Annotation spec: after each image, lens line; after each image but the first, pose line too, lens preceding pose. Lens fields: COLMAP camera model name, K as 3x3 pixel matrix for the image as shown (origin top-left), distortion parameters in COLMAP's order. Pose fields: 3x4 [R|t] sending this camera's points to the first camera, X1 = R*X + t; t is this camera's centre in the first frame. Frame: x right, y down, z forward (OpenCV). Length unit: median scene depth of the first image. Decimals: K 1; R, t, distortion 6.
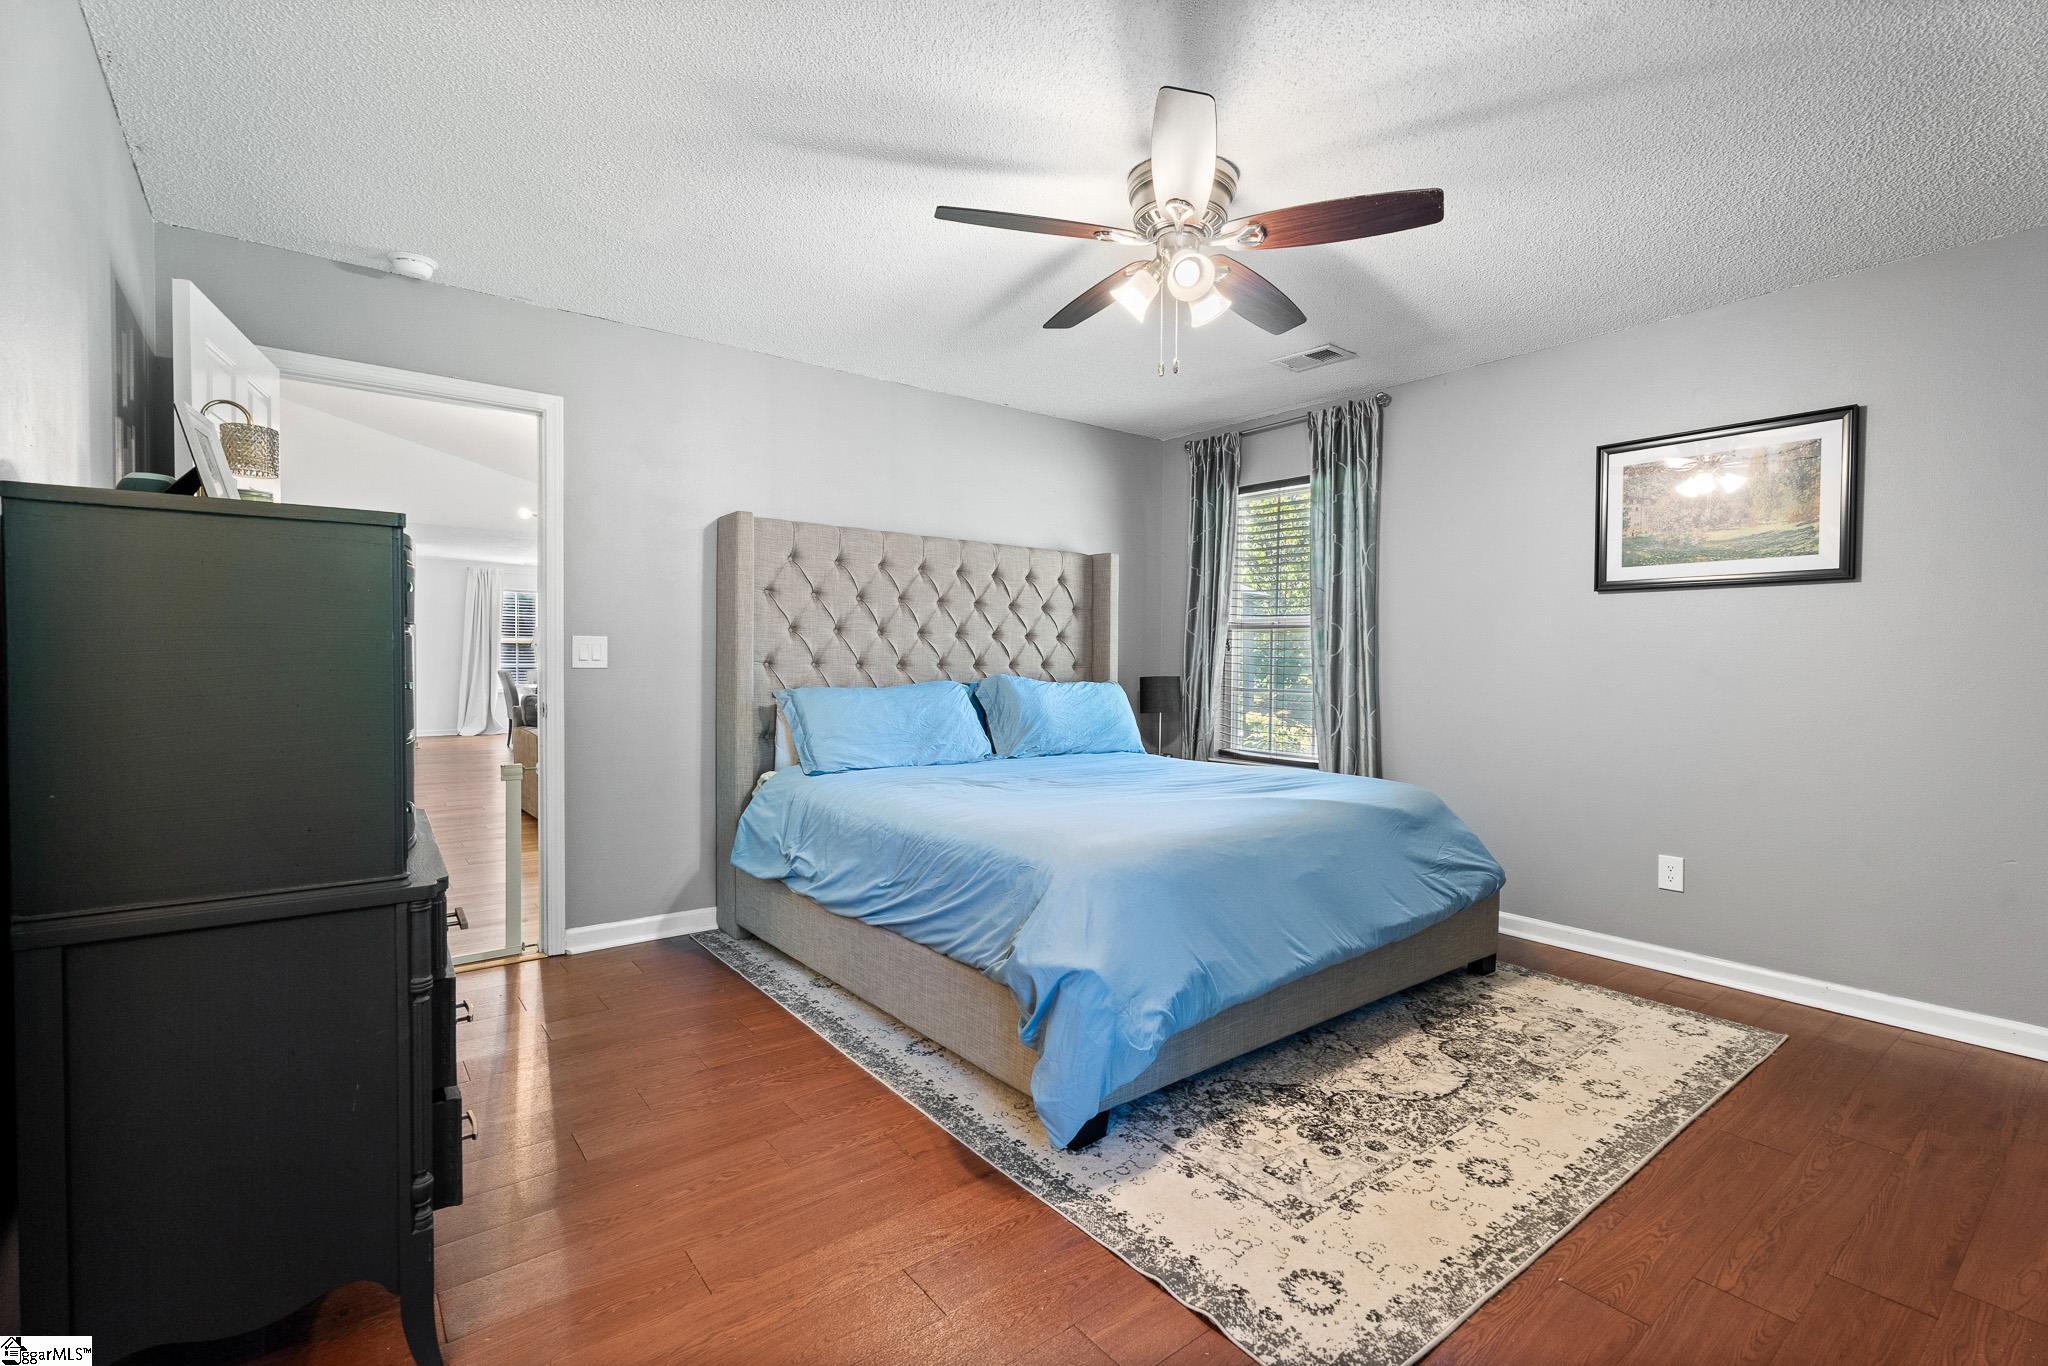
lens RADIAL K [[922.7, 0, 1030.2], [0, 922.7, 681.7], [0, 0, 1]] dist [0.004331, 0.000312]
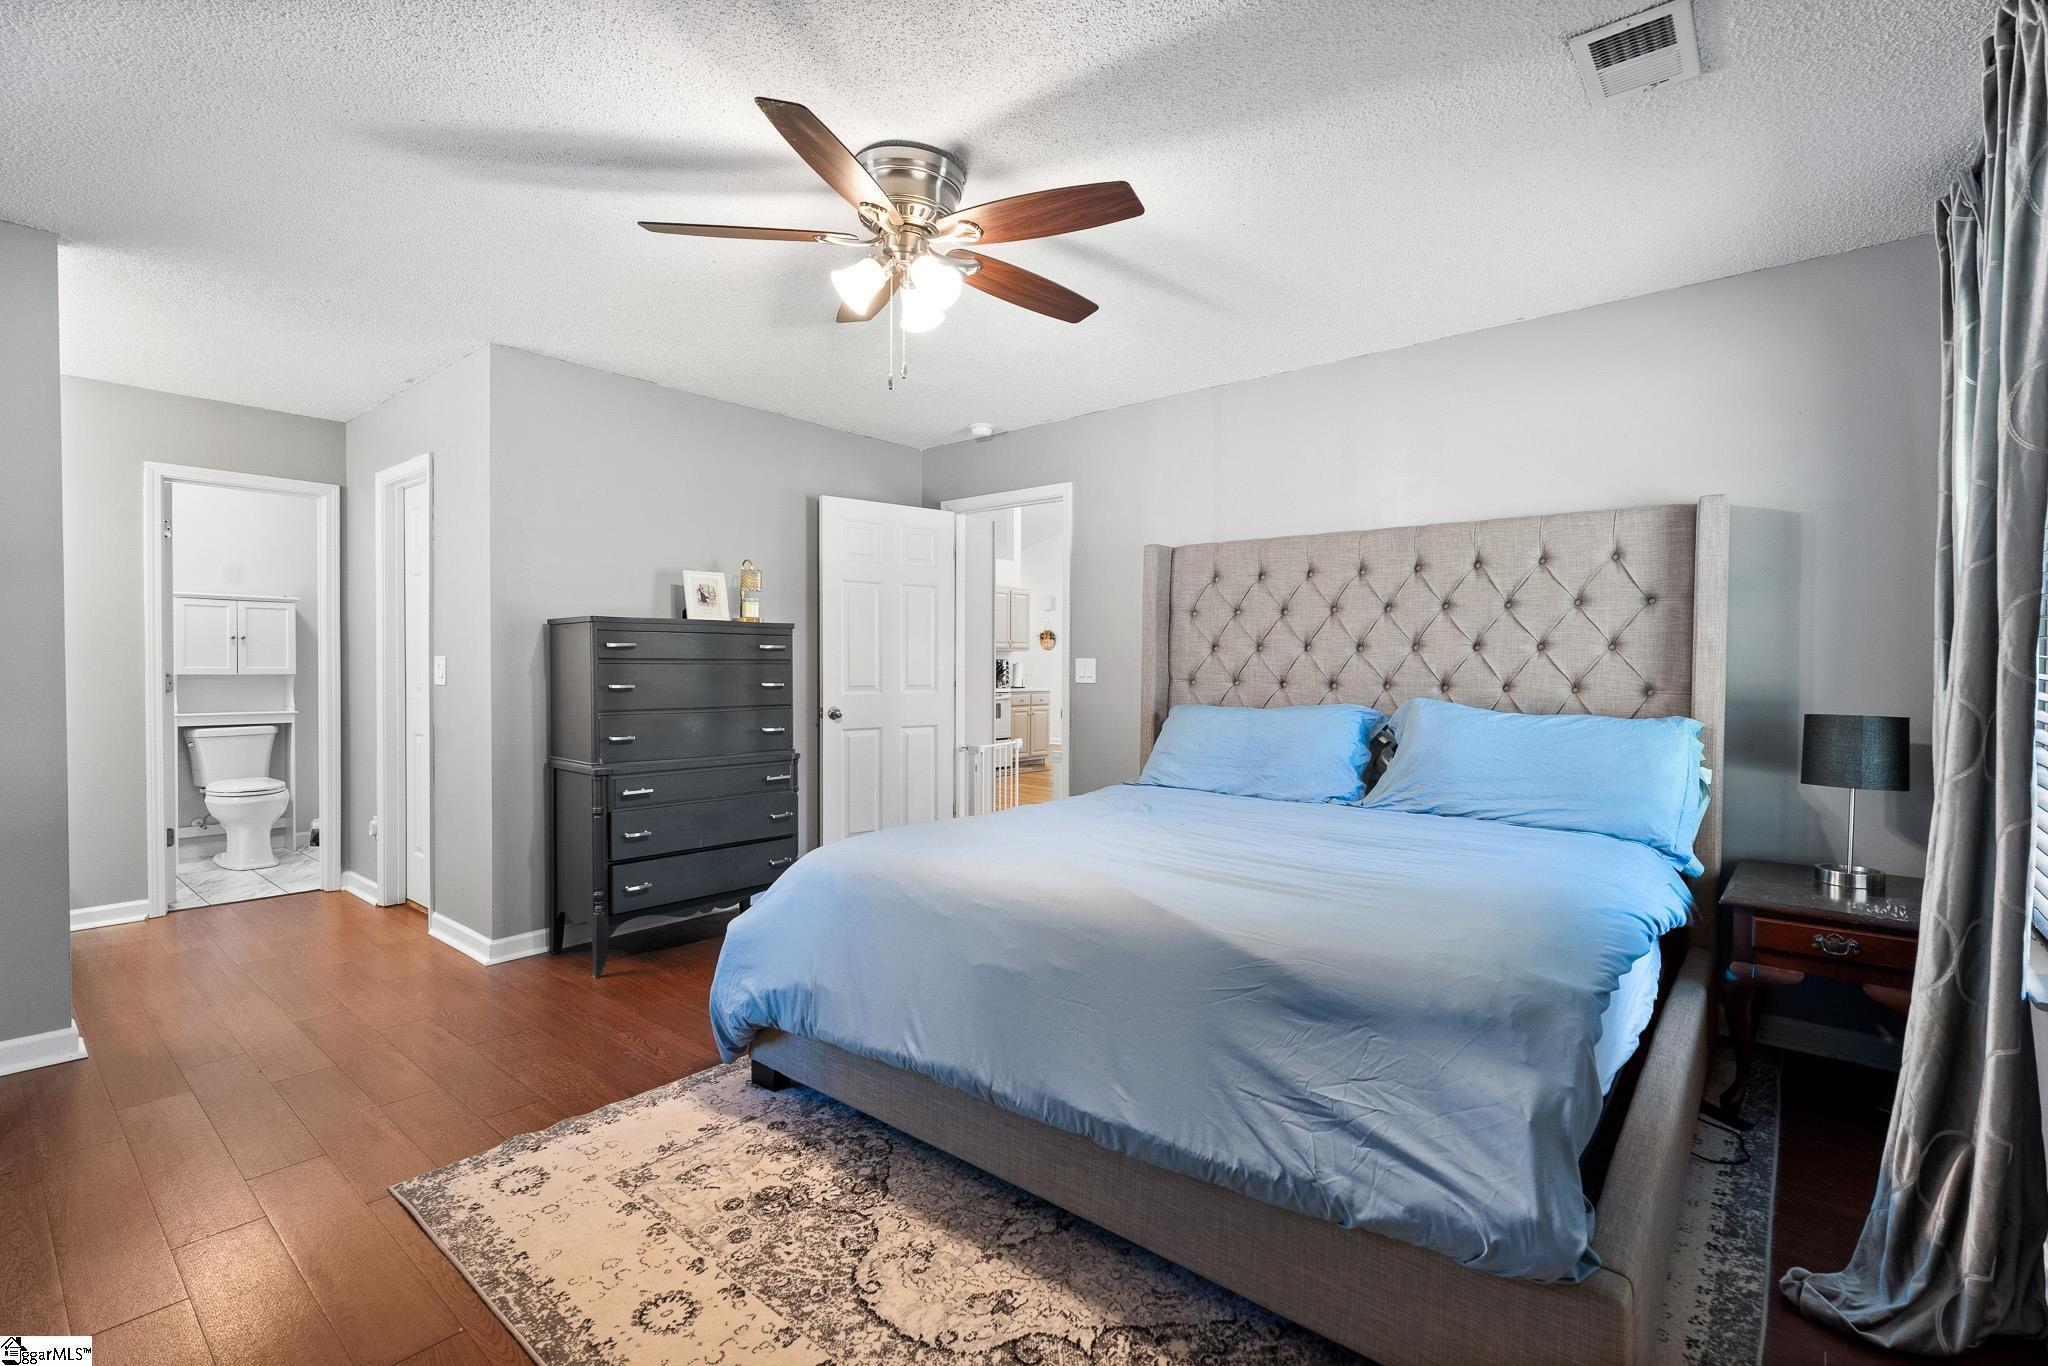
lens RADIAL K [[922.7, 0, 1030.6], [0, 922.7, 680.7], [0, 0, 1]] dist [0.004331, 0.000312]
pose [[0.203325, 0.008125, -0.979078, 1.064115], [-0.029036, 0.999576, 0.002265, -0.025475], [0.978681, 0.027968, 0.203475, 0.895150]]
